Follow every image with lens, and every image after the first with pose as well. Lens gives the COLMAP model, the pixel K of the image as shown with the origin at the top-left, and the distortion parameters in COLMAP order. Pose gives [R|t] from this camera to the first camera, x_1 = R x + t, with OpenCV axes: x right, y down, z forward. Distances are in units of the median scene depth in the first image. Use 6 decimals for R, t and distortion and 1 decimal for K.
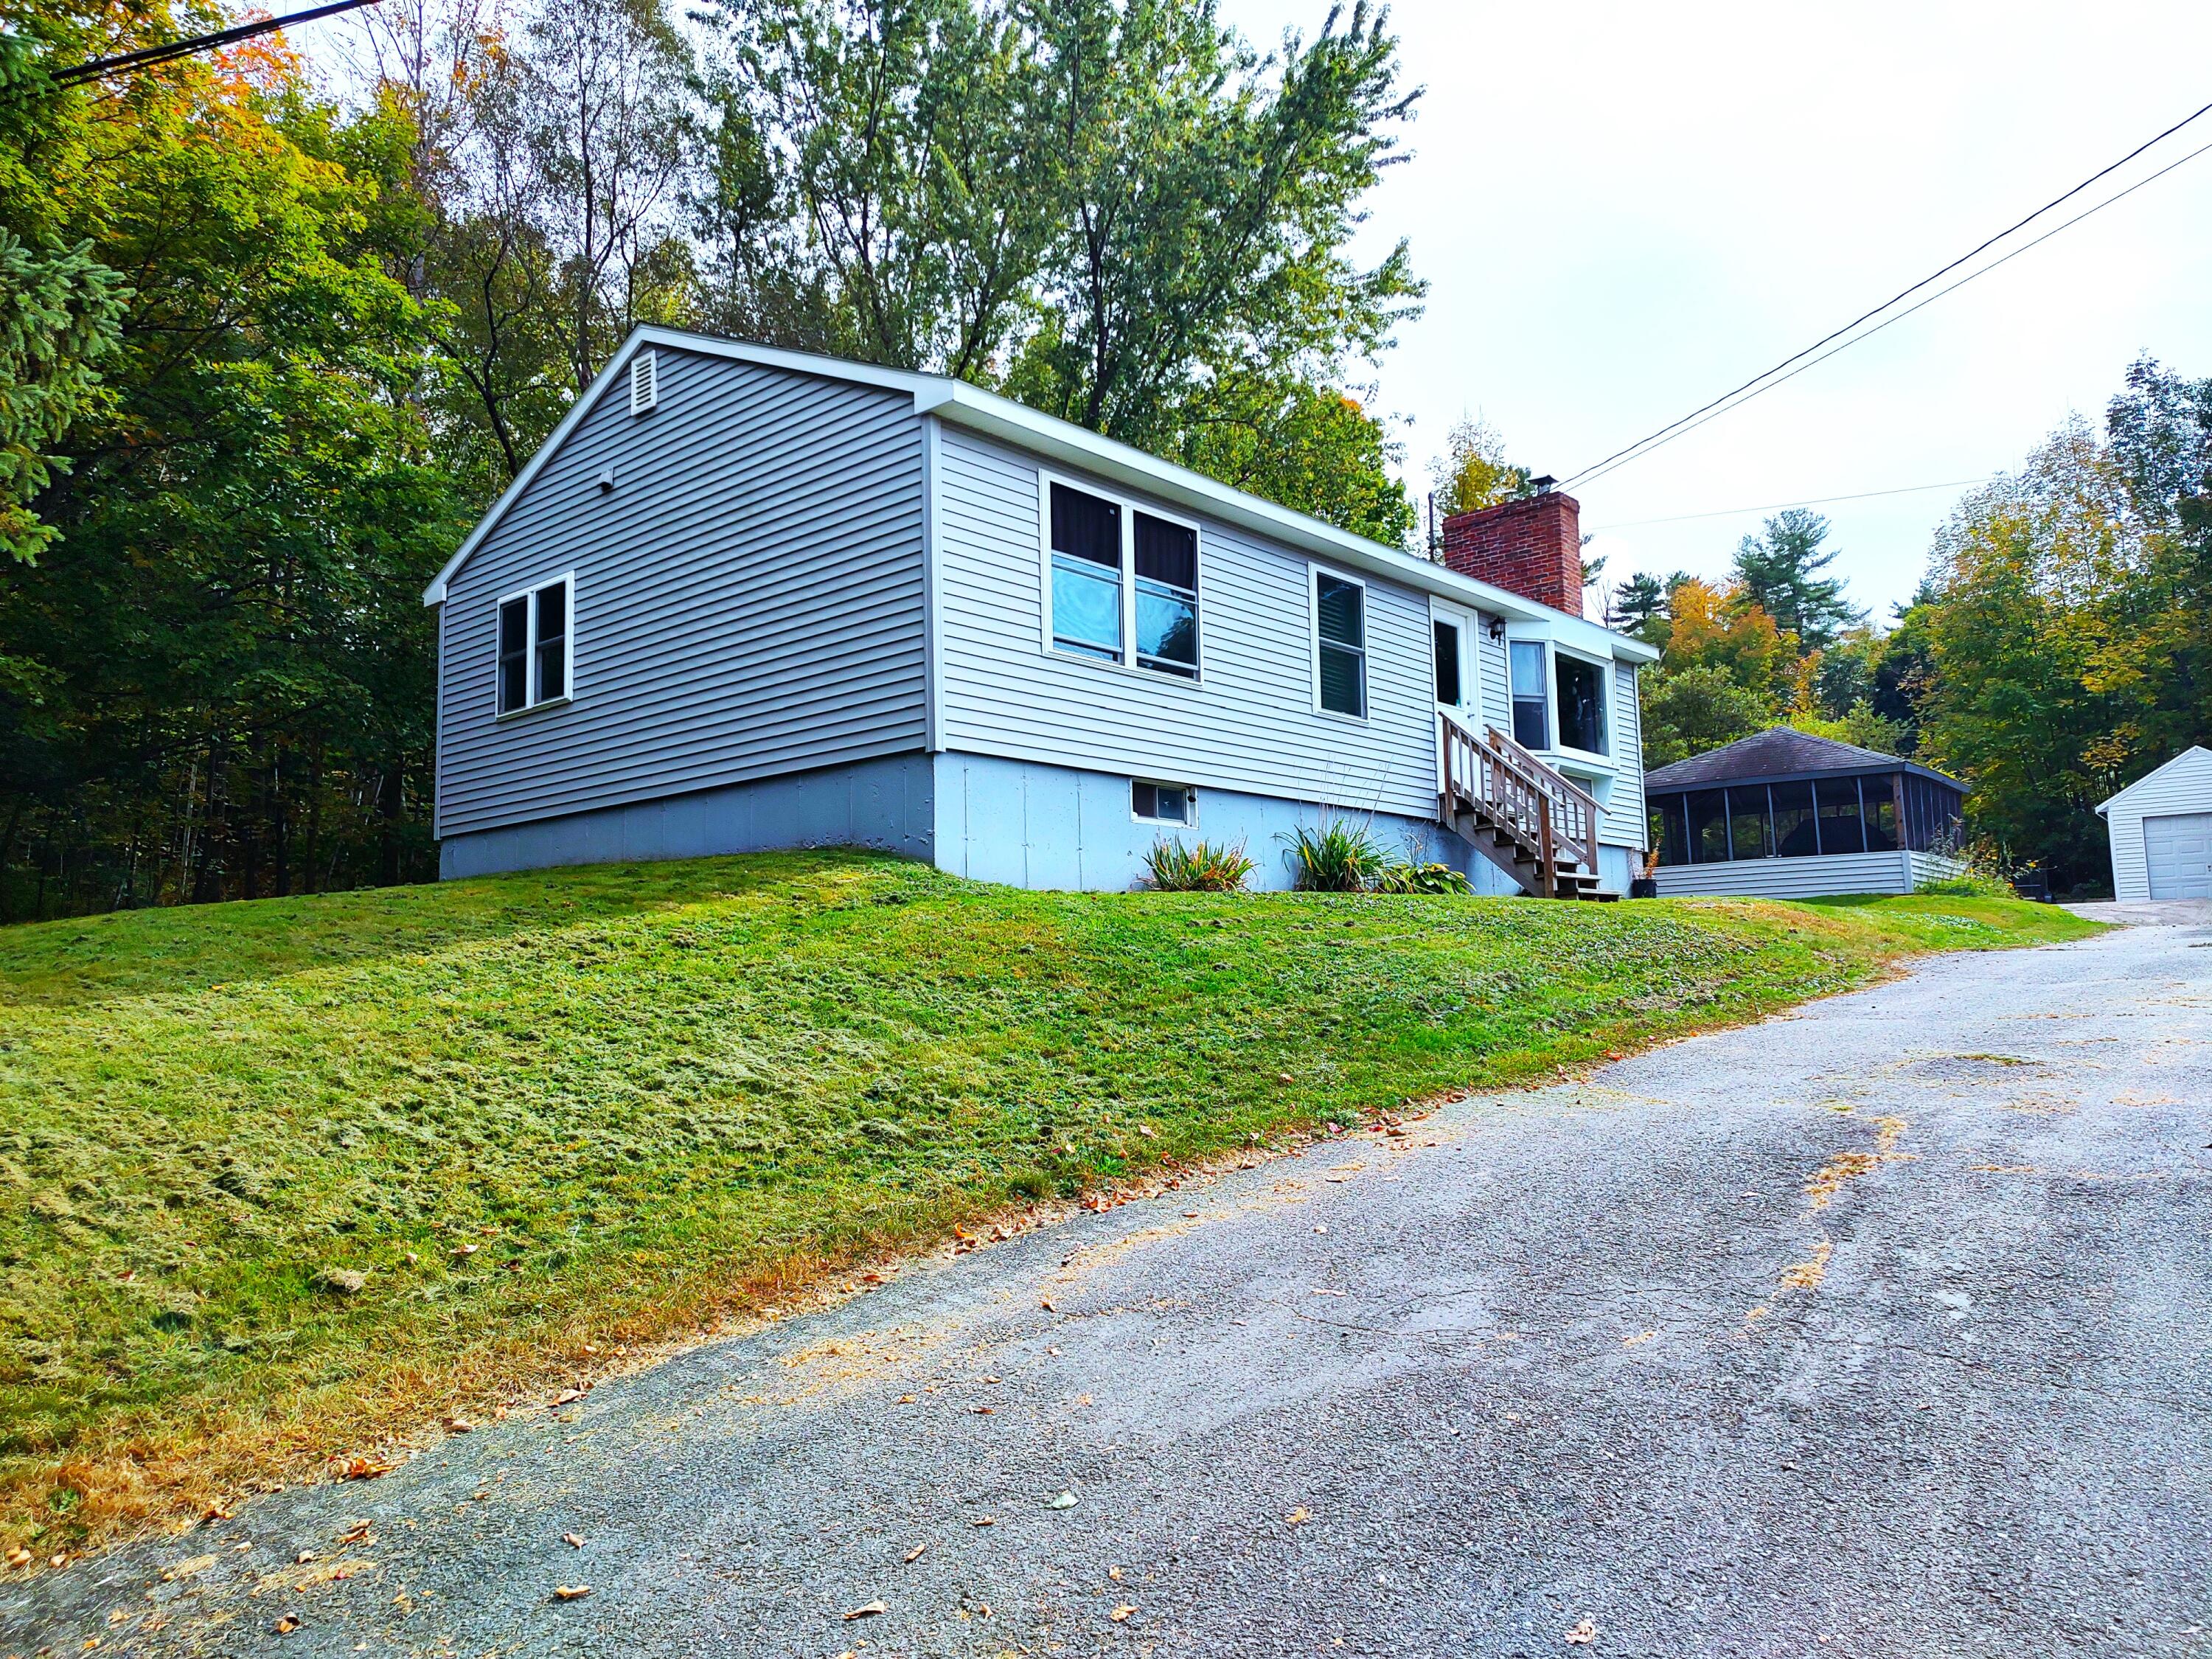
lens RADIAL K [[1567.5, 0, 1102.7], [0, 1567.5, 825.3], [0, 0, 1]] dist [0.012296, -0.009302]
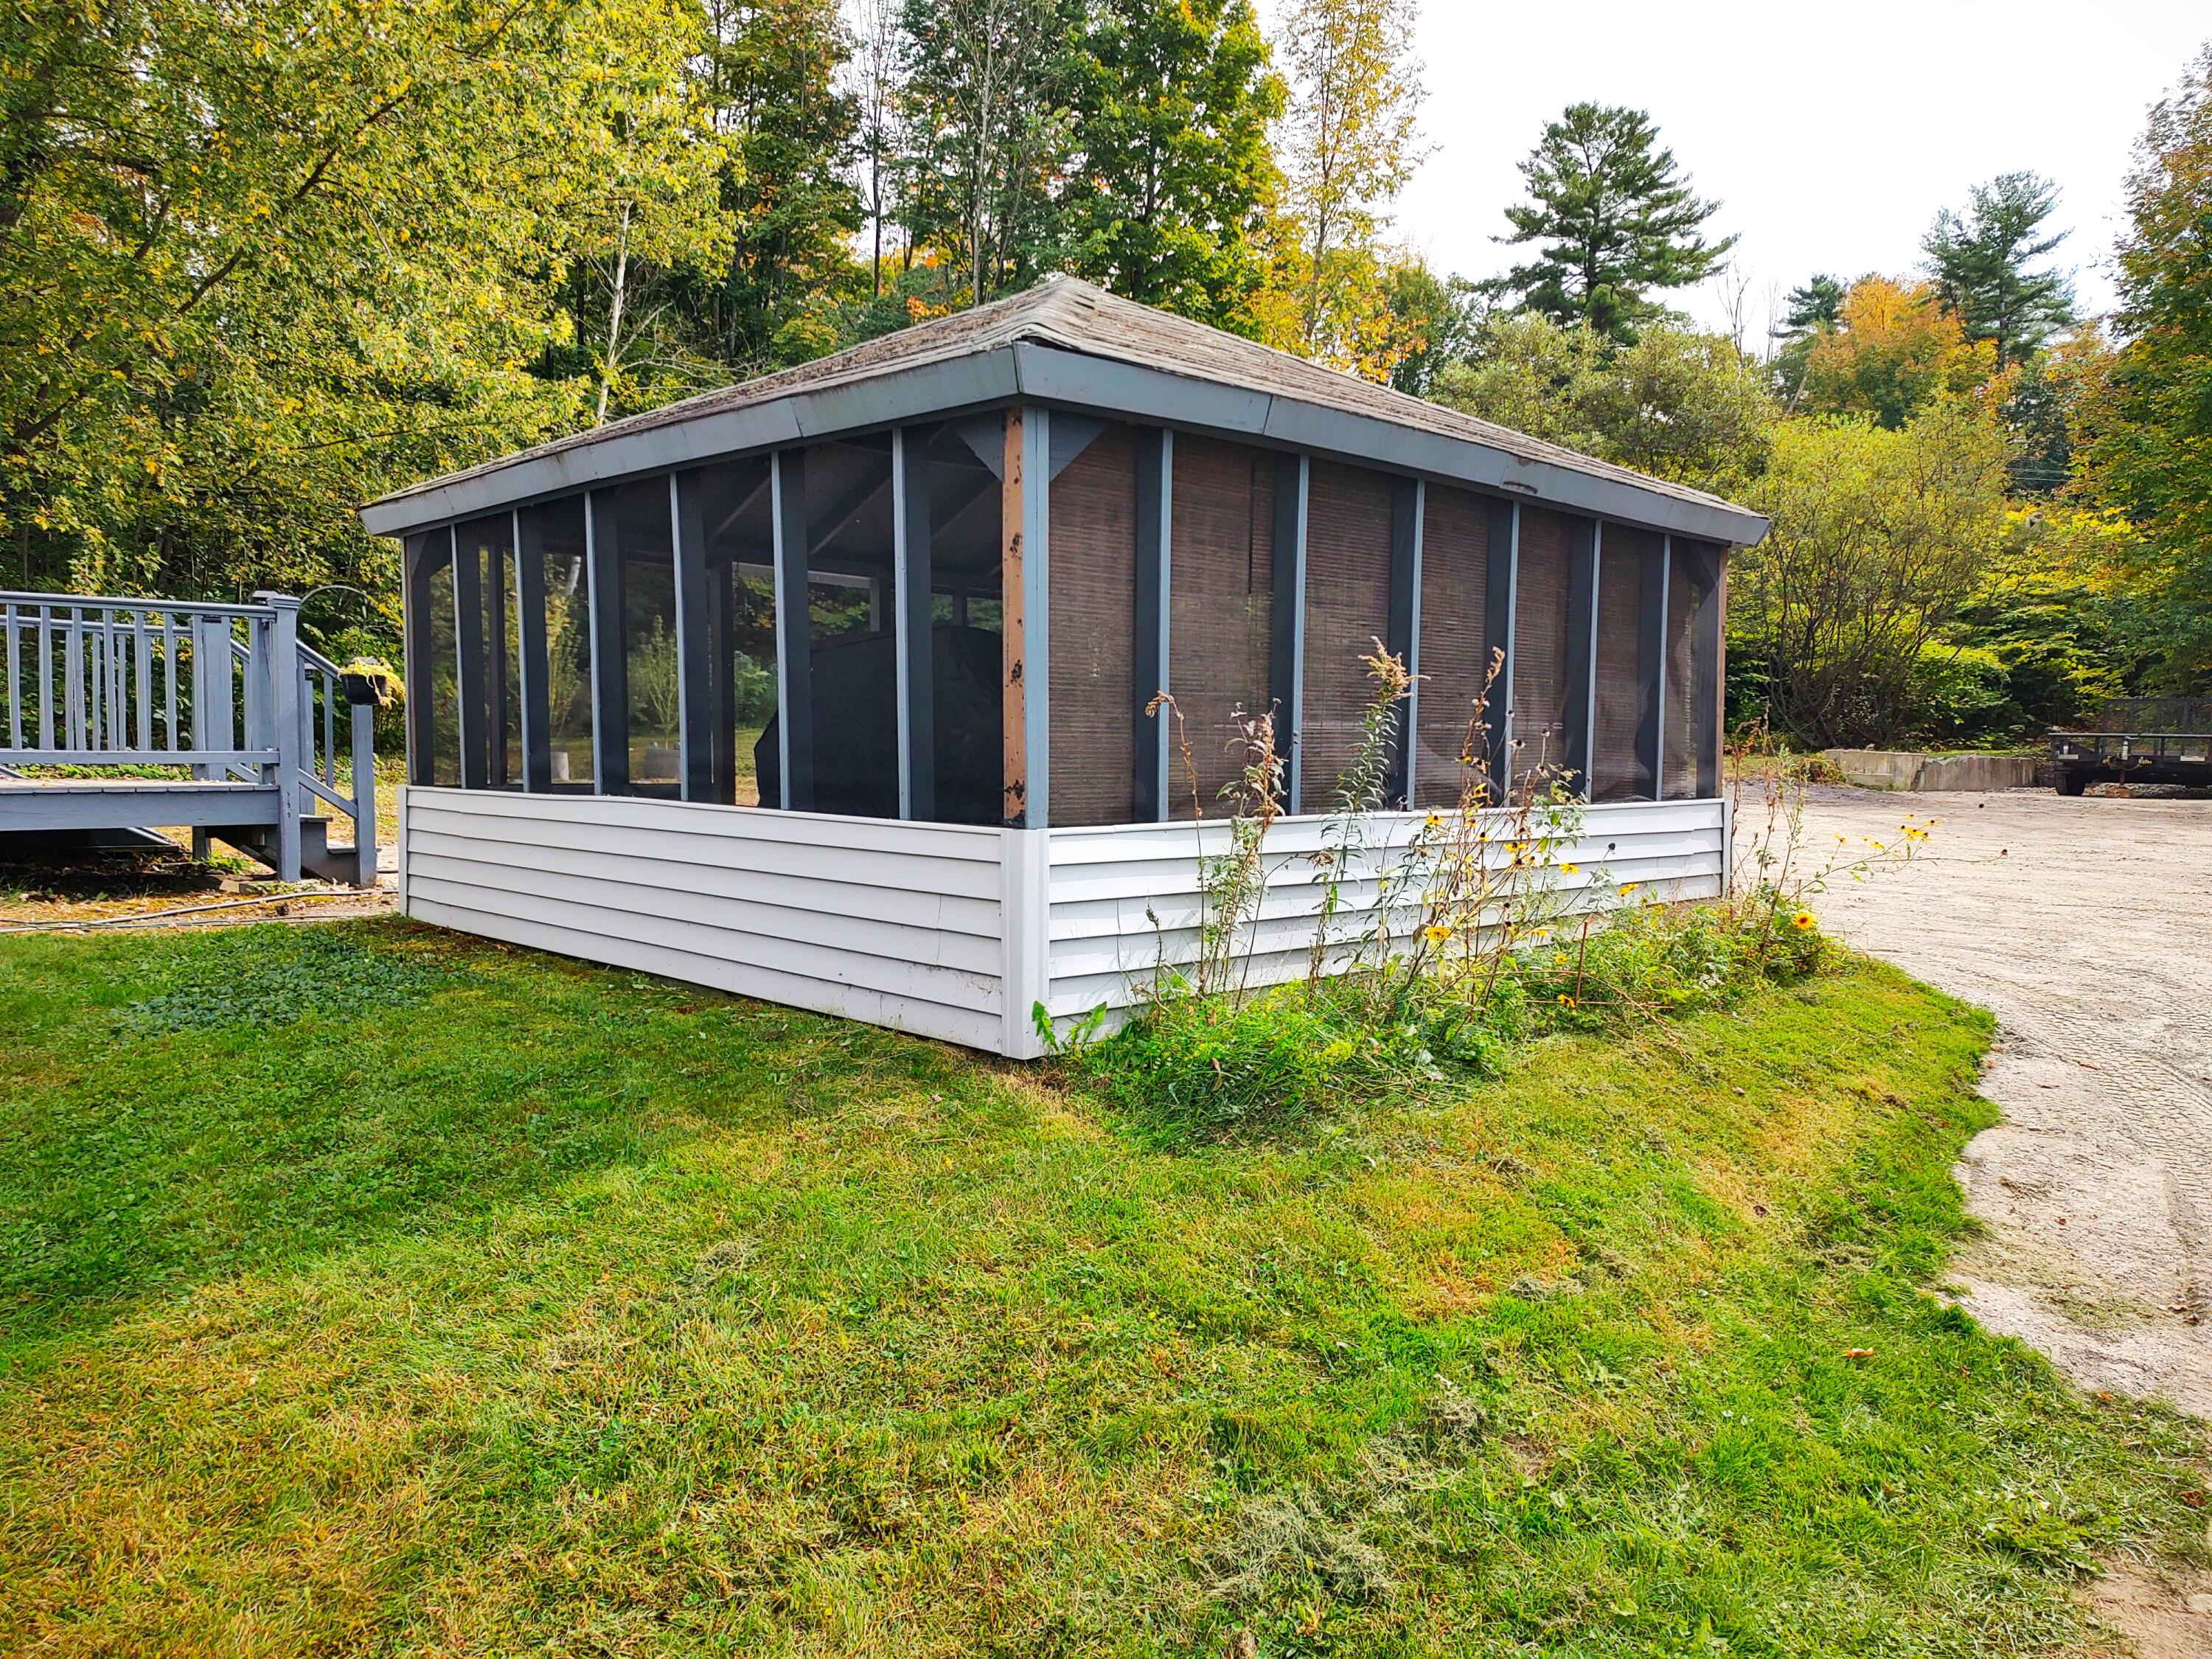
lens RADIAL K [[1567.5, 0, 1108.7], [0, 1567.5, 835.7], [0, 0, 1]] dist [0.012296, -0.009302]
pose [[0.993102, 0.043212, -0.108997, 0.107684], [-0.024488, 0.985550, 0.167607, -0.005253], [0.114664, -0.163782, 0.979810, 0.165742]]
